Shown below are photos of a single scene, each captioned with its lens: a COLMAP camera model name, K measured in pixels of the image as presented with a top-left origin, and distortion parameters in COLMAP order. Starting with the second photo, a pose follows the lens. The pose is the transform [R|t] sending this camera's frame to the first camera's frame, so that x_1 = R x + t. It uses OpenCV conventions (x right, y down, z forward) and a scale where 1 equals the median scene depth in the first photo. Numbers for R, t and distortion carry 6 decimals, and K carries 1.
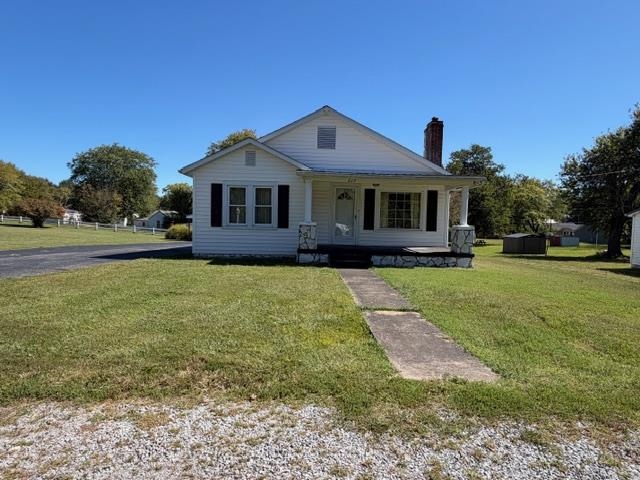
lens RADIAL K [[385.6, 0, 320.0], [0, 385.6, 240.0], [0, 0, 1]] dist [0.004180, 0.000179]
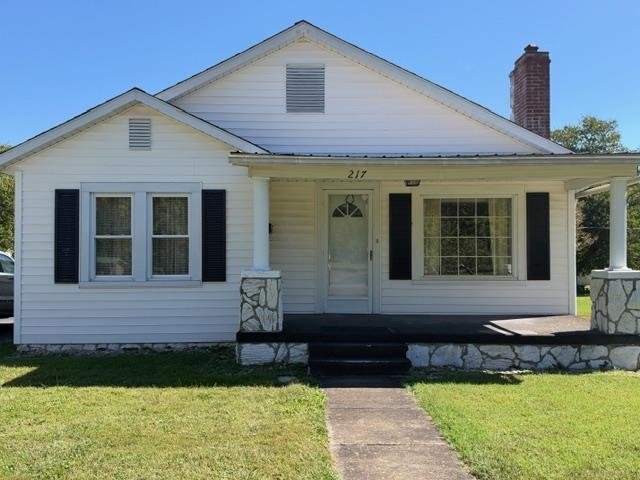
lens RADIAL K [[621.3, 0, 320.0], [0, 621.3, 240.0], [0, 0, 1]] dist [0.112169, -0.005279]
pose [[0.999593, -0.025287, -0.013207, 0.042175], [0.024274, 0.997115, -0.071920, -0.024986], [0.014988, 0.071570, 0.997323, 0.256699]]
